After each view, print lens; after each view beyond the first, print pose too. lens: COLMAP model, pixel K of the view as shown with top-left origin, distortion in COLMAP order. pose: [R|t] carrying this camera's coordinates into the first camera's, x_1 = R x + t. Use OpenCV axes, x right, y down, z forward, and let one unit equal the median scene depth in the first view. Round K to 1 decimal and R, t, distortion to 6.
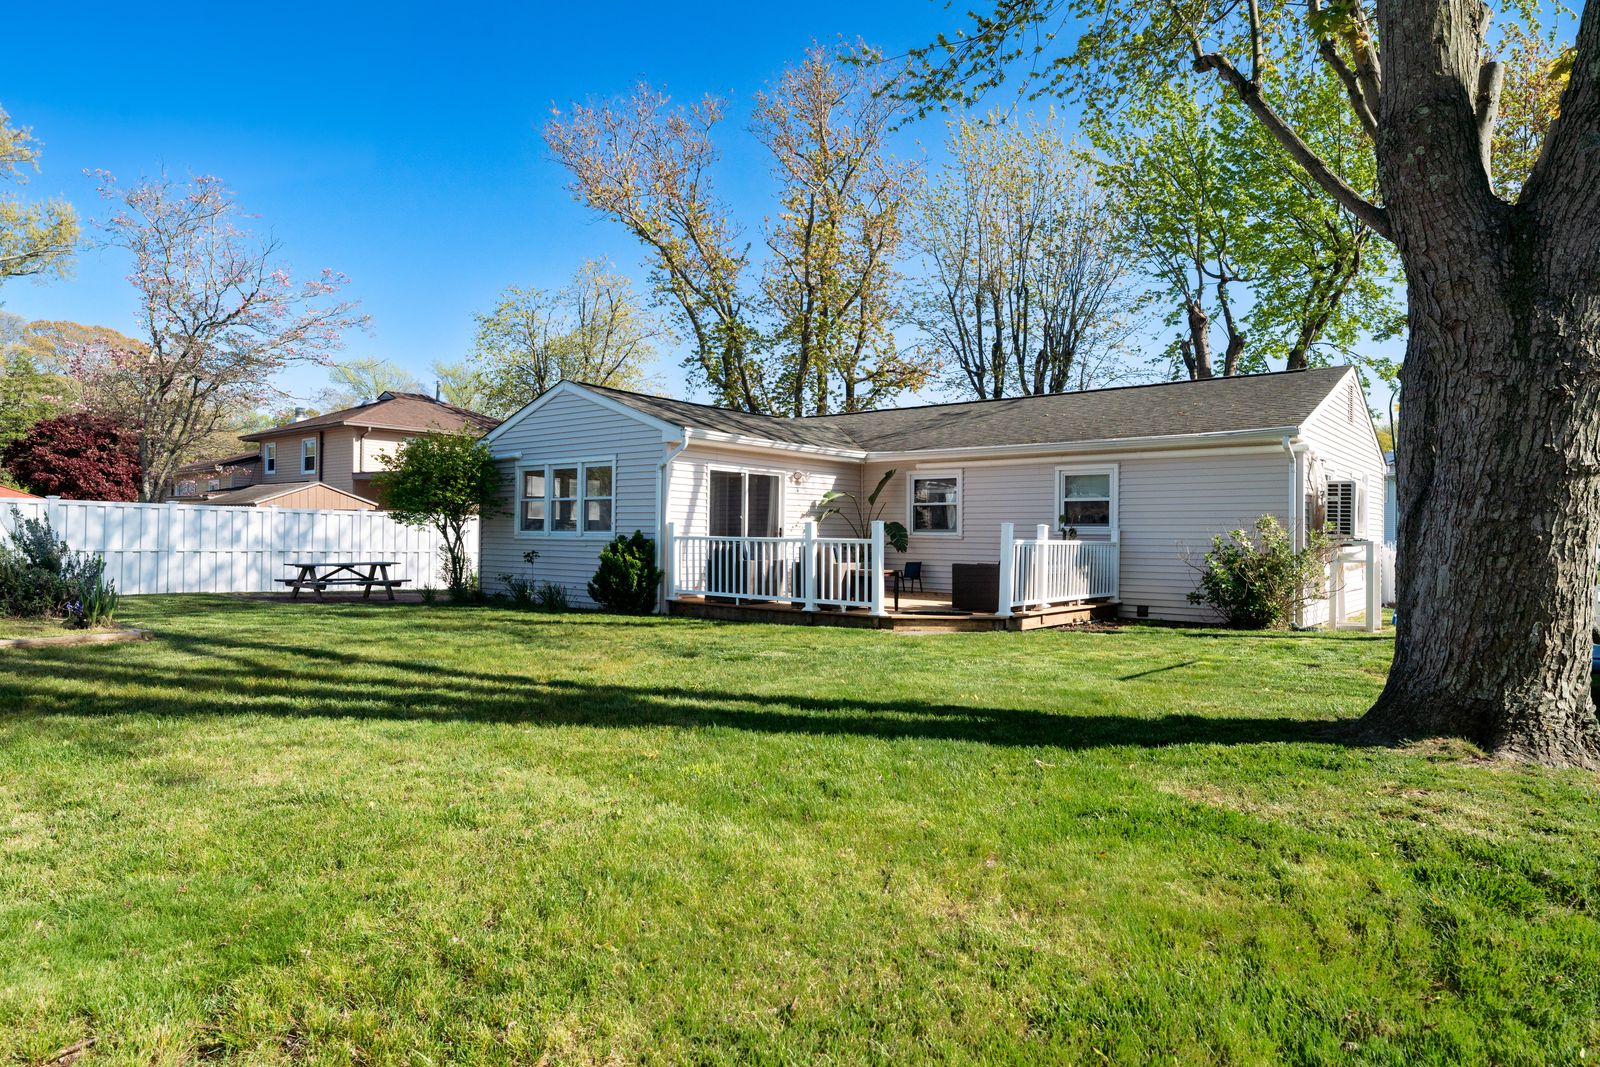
lens RADIAL K [[954.9, 0, 800.0], [0, 954.9, 533.5], [0, 0, 1]] dist [0.002989, 0.000023]
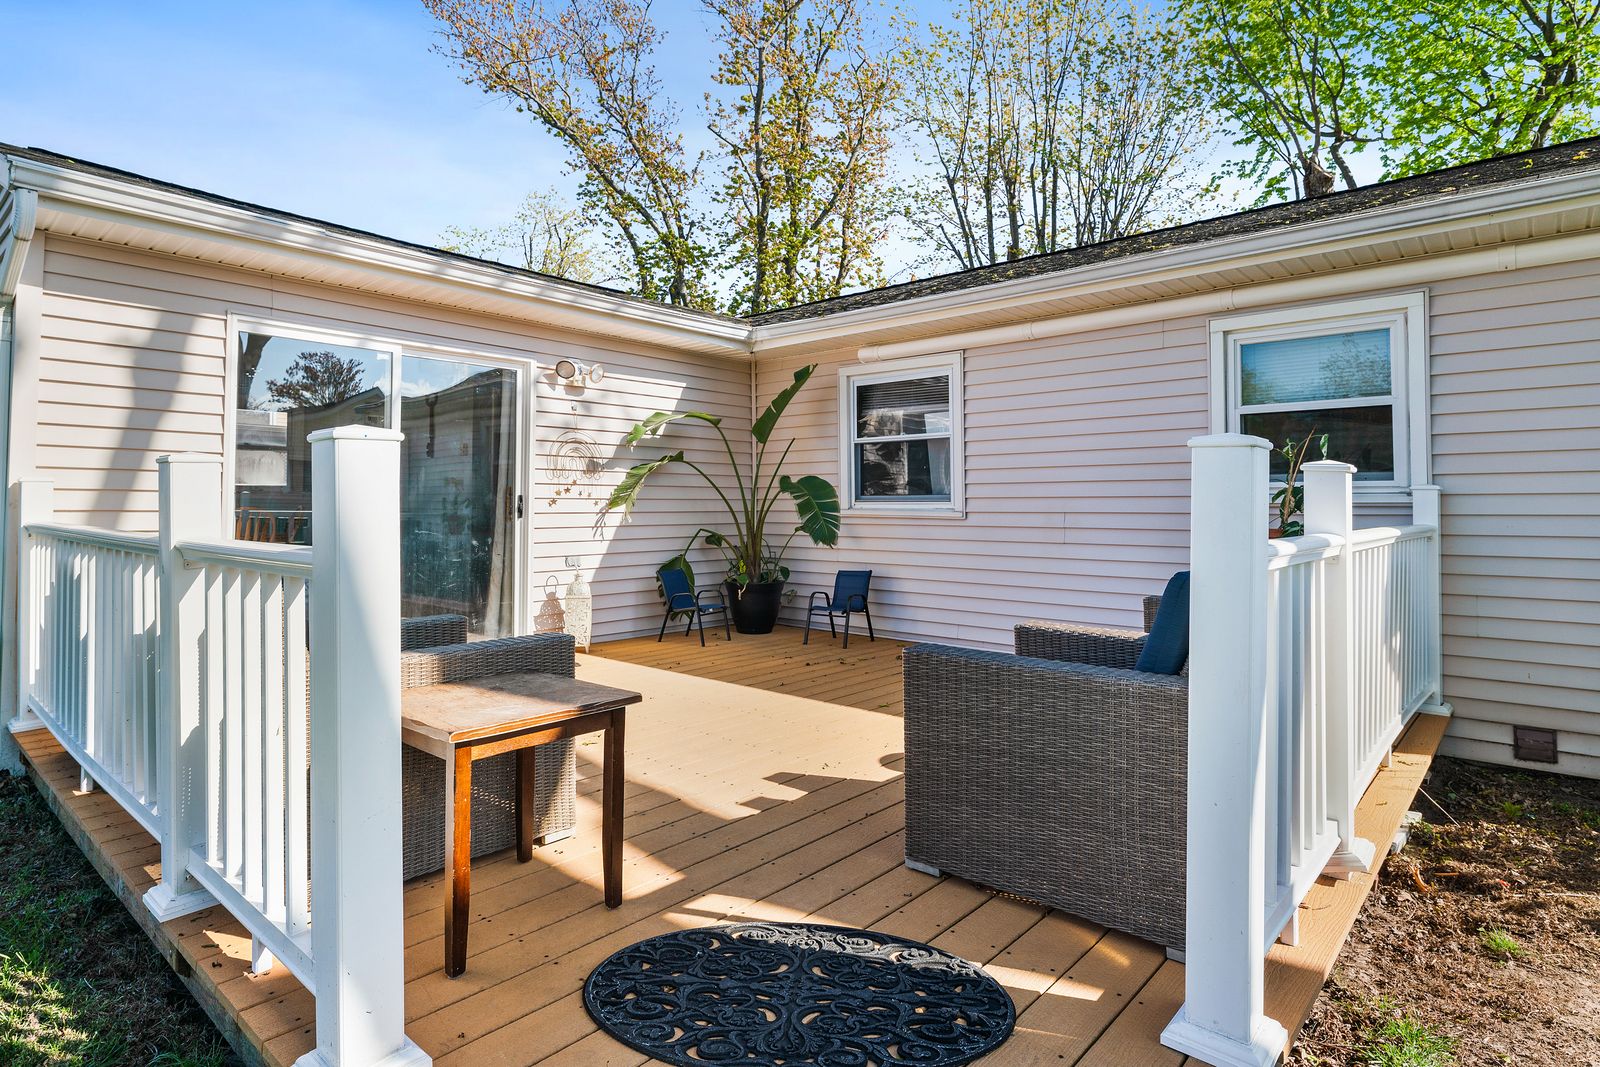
lens RADIAL K [[859.0, 0, 775.1], [0, 859.0, 504.4], [0, 0, 1]] dist [-0.005494, -0.000566]
pose [[0.998403, -0.009379, -0.055708, 0.059851], [0.009453, 0.999955, 0.001051, -0.000370], [0.055695, -0.001576, 0.998447, 0.340482]]
